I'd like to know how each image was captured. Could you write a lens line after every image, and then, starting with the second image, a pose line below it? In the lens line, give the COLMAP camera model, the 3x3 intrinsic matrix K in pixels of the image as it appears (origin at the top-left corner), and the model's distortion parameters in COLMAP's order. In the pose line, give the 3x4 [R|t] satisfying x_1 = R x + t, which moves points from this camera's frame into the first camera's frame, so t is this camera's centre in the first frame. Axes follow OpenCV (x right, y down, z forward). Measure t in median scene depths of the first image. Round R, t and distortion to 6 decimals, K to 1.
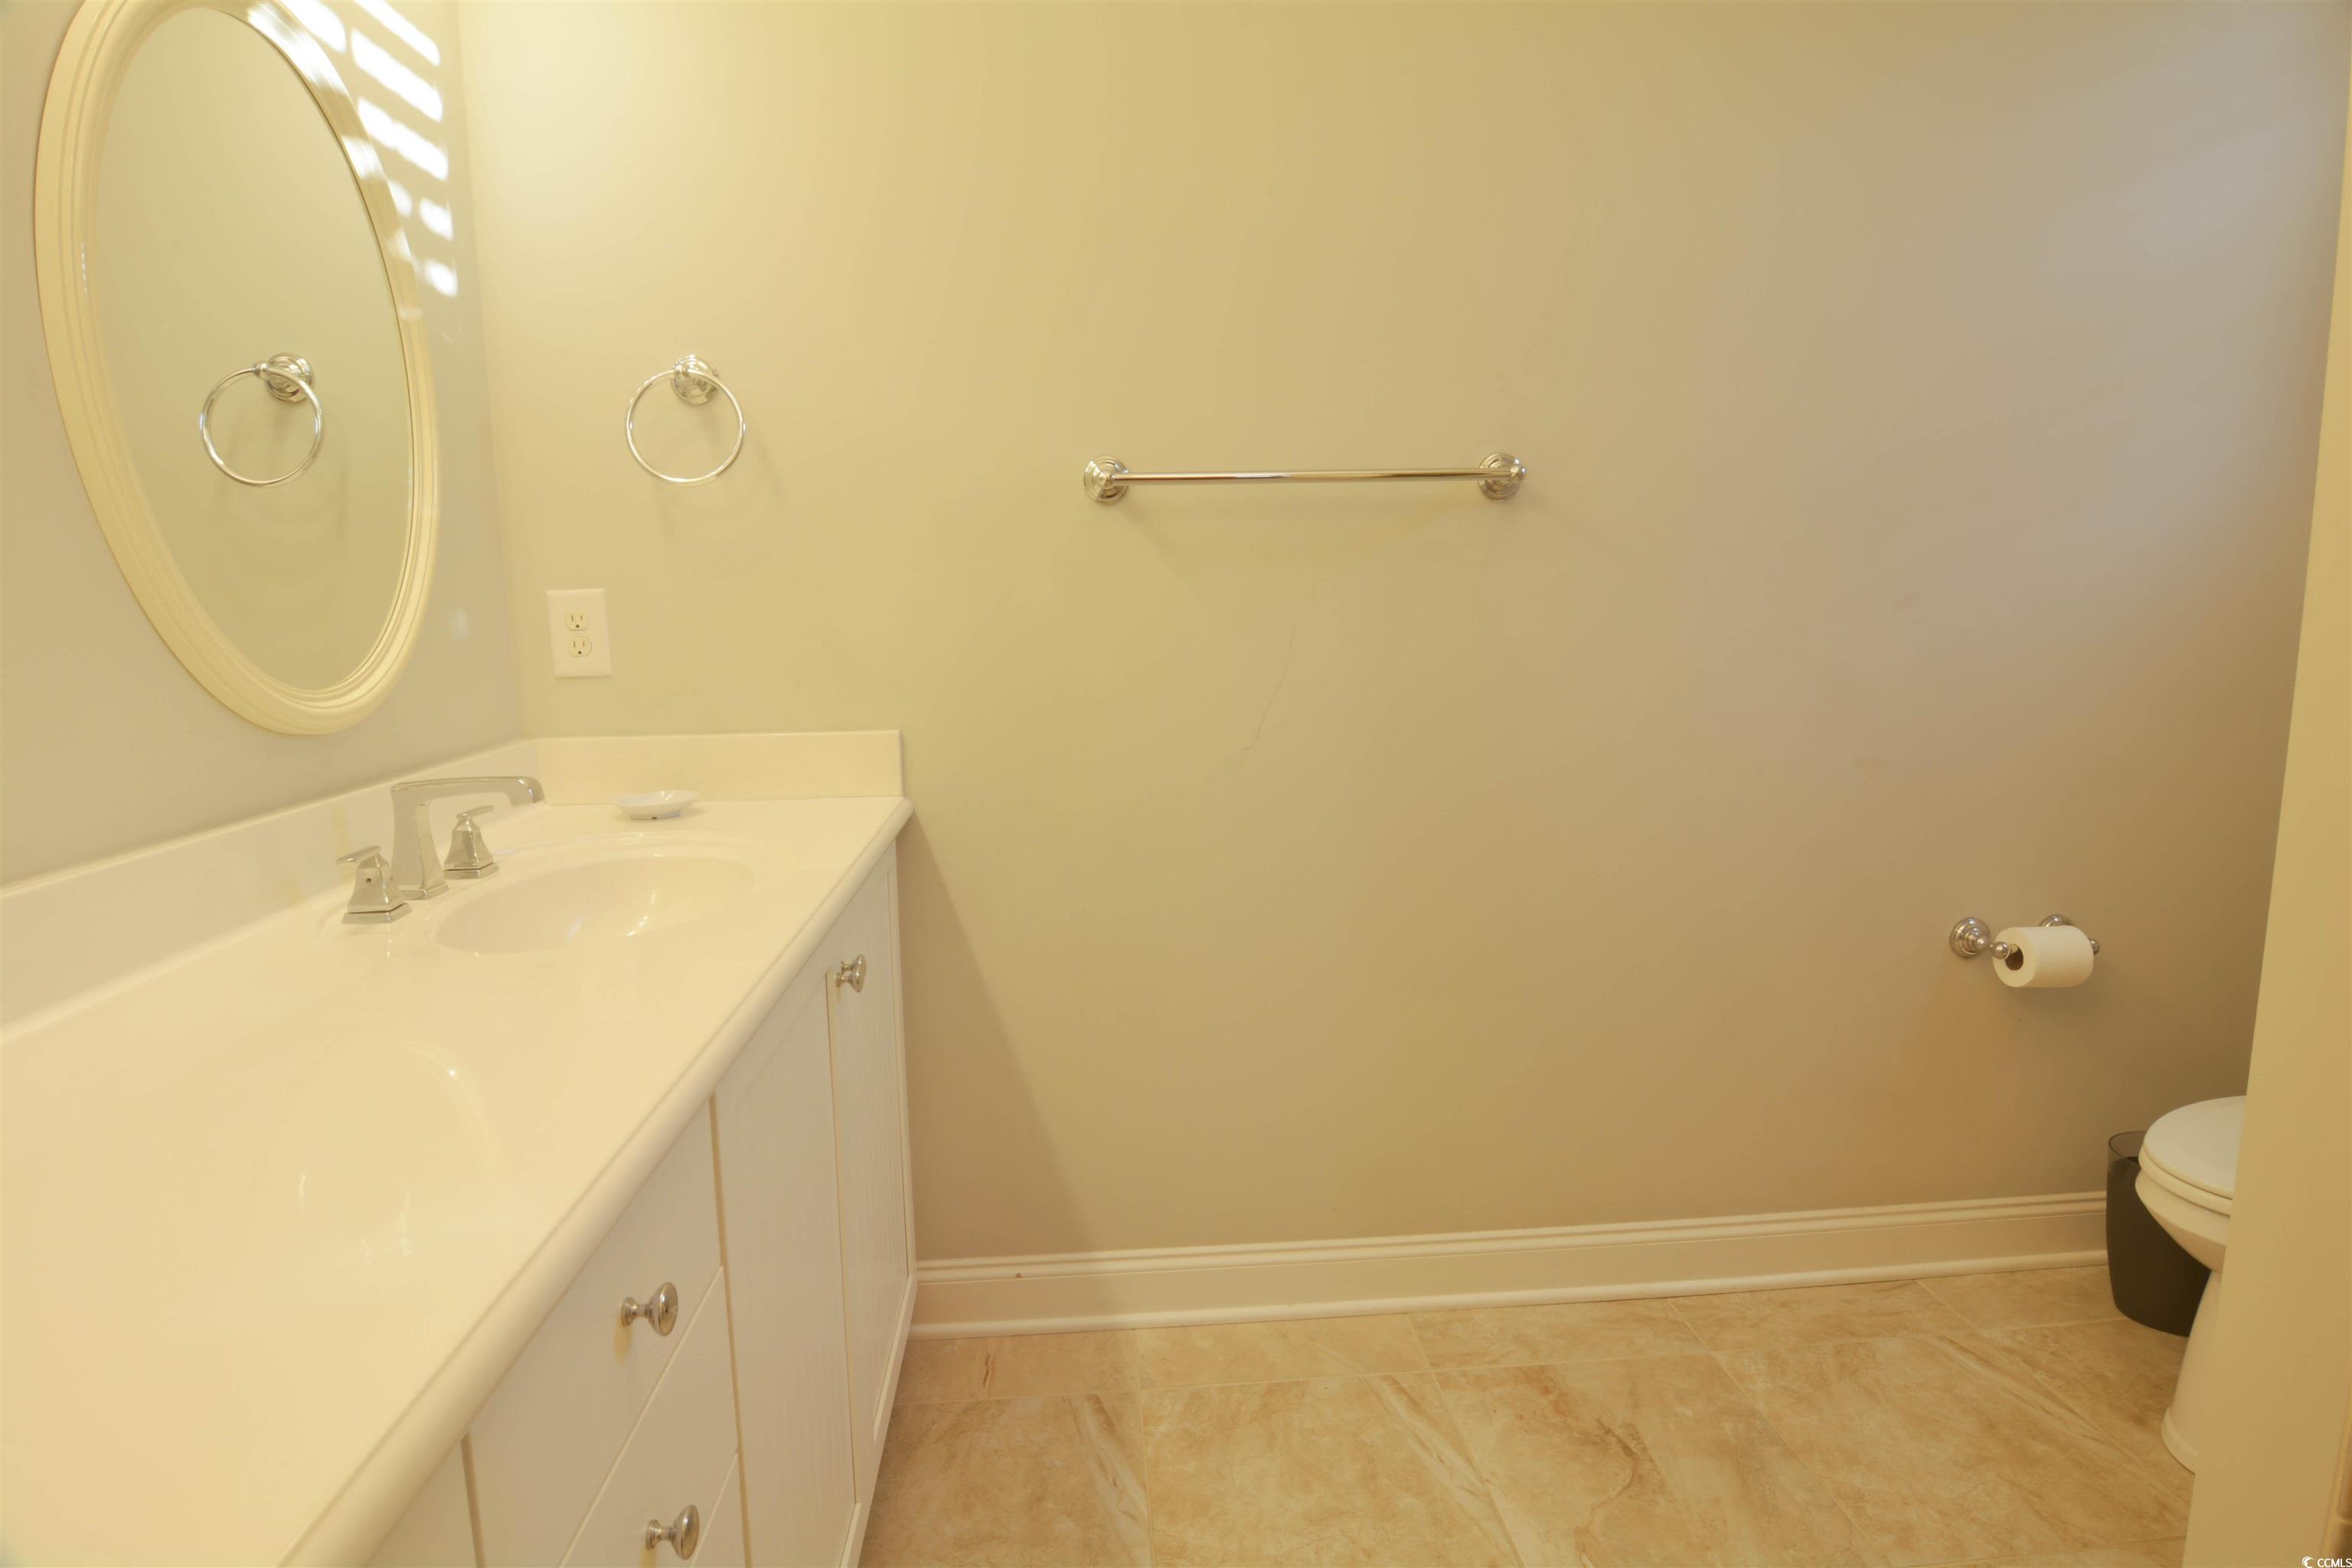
lens RADIAL K [[1250.6, 0, 1171.6], [0, 1250.6, 774.9], [0, 0, 1]] dist [-0.003833, -0.018091]
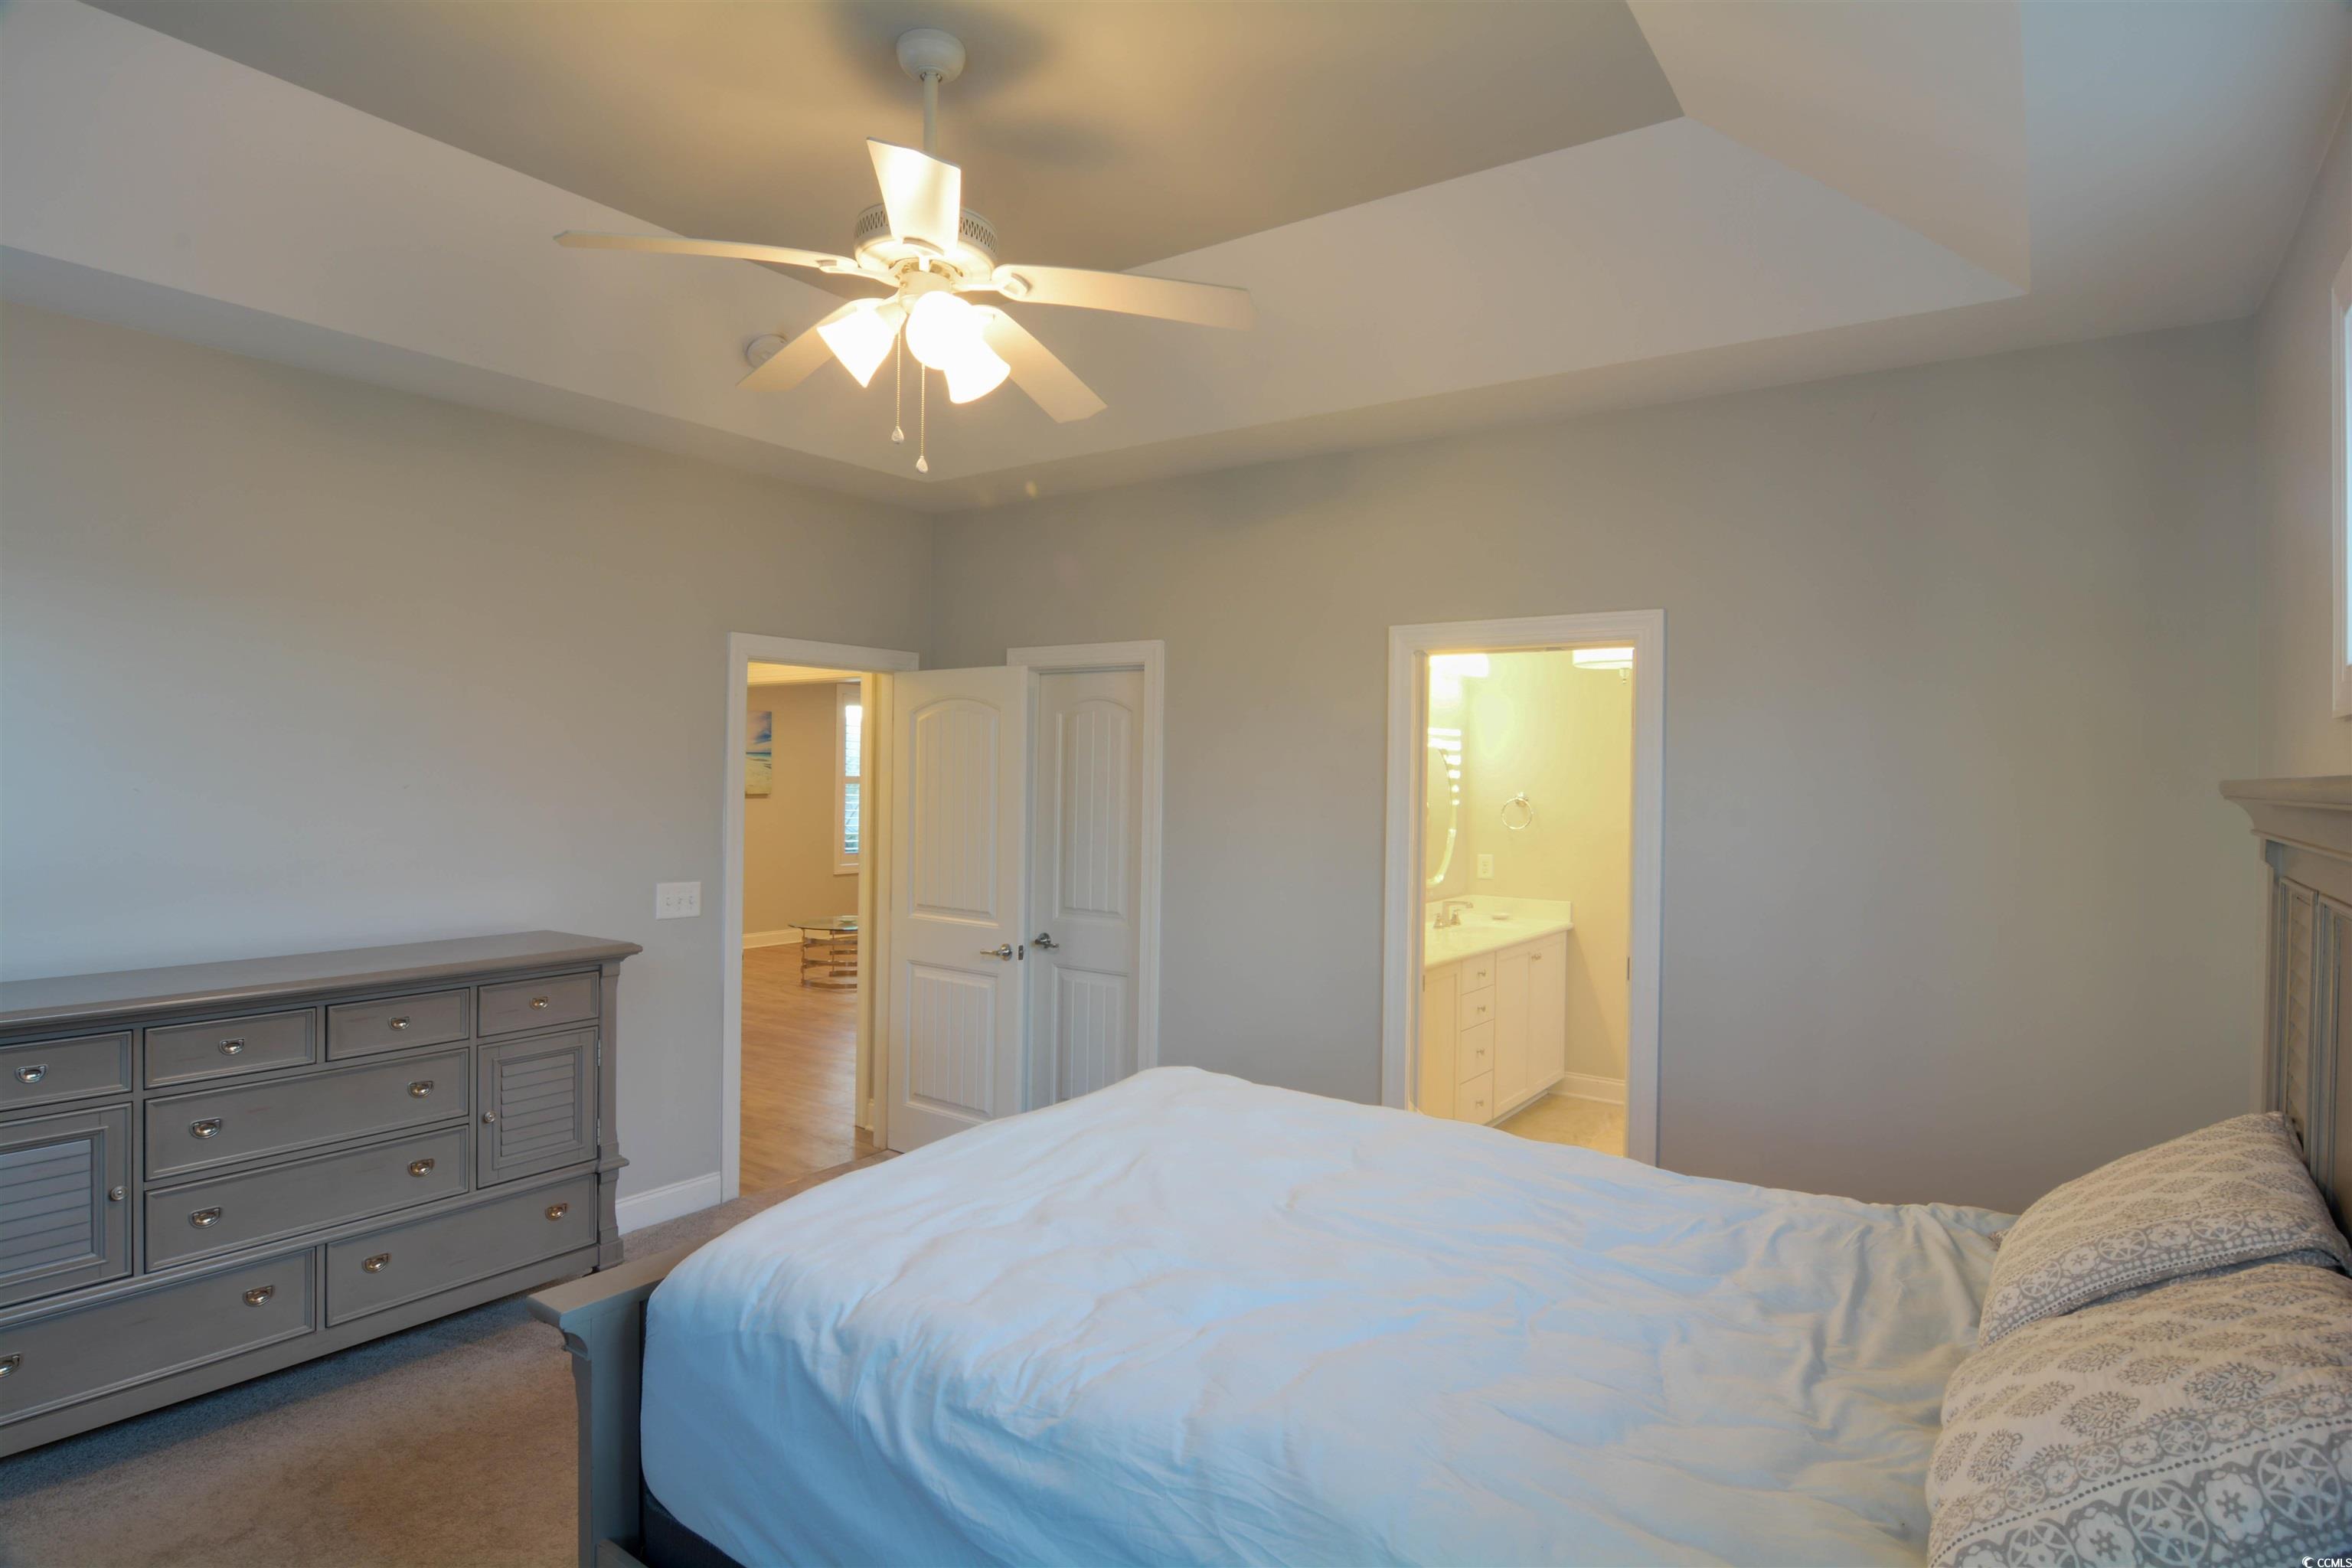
lens RADIAL K [[1250.6, 0, 1171.6], [0, 1250.6, 774.9], [0, 0, 1]] dist [-0.003833, -0.018091]
pose [[0.768226, 0.026278, -0.639639, 1.163954], [-0.121115, 0.987079, -0.104911, 0.116837], [0.628617, 0.158065, 0.761483, -2.426169]]
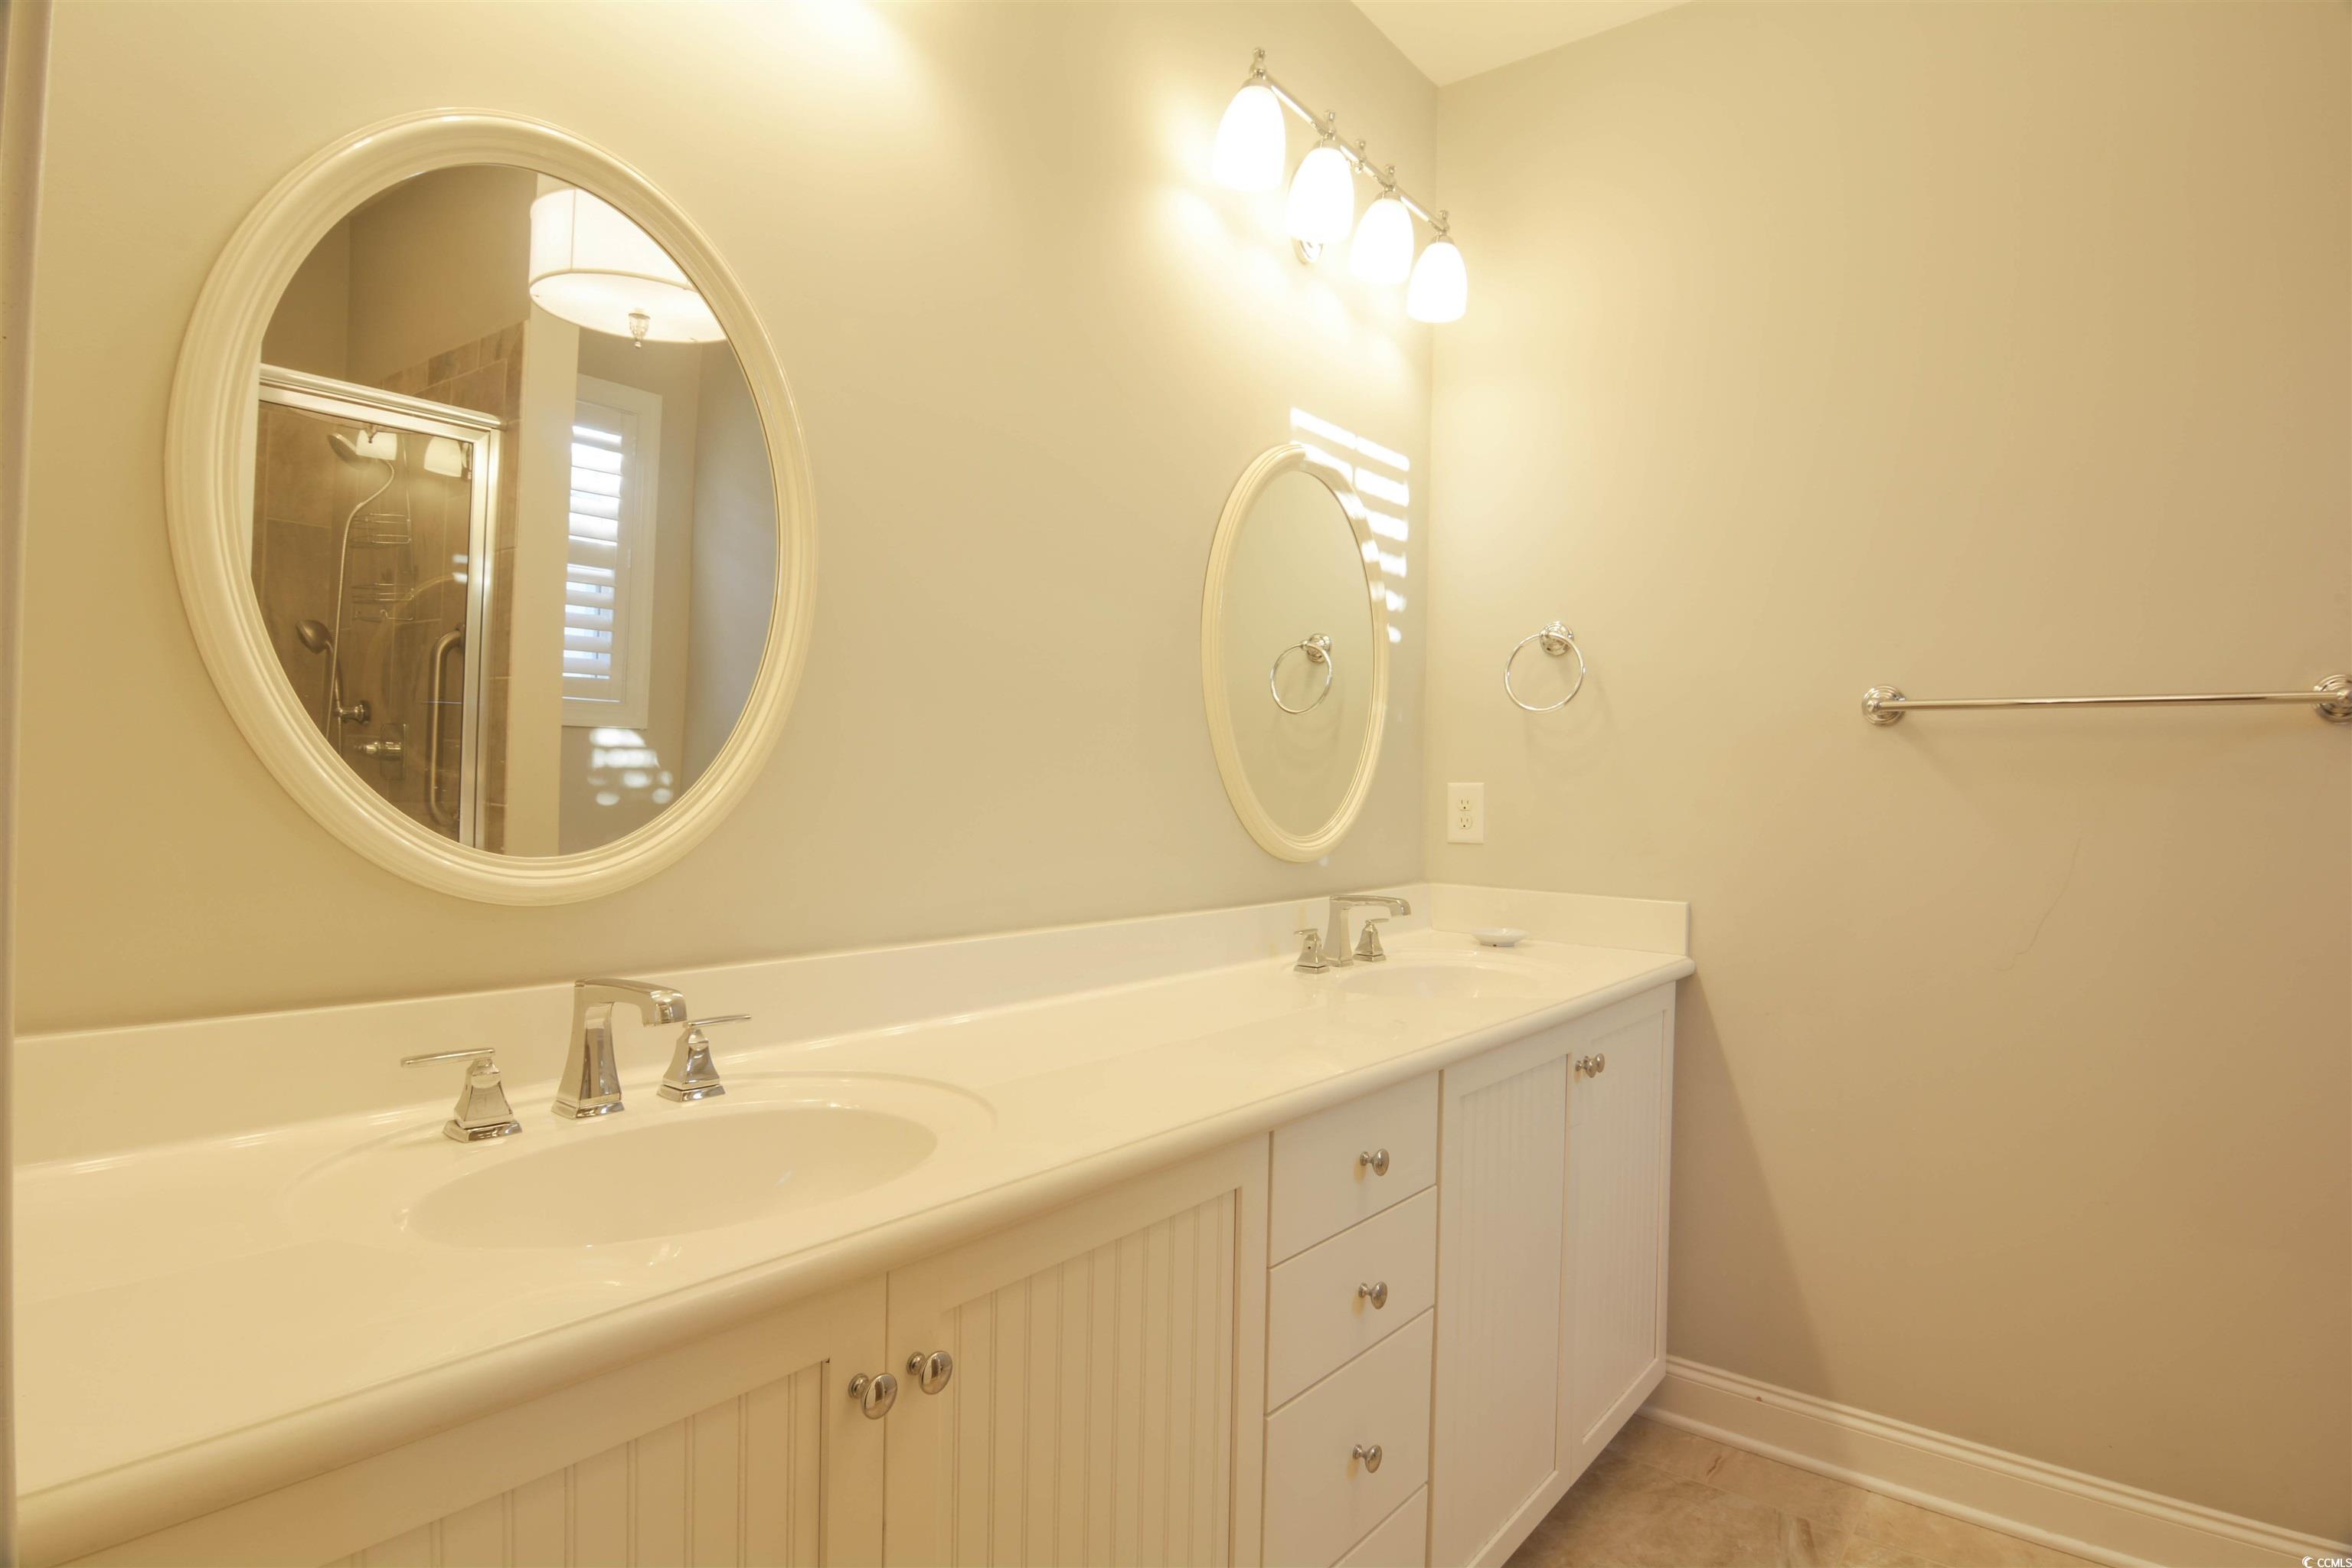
lens RADIAL K [[1250.6, 0, 1171.6], [0, 1250.6, 774.9], [0, 0, 1]] dist [-0.003833, -0.018091]
pose [[0.730856, 0.030942, -0.681829, 0.267848], [-0.132997, 0.986279, -0.097801, 0.030596], [0.669448, 0.162160, 0.724944, -0.289539]]
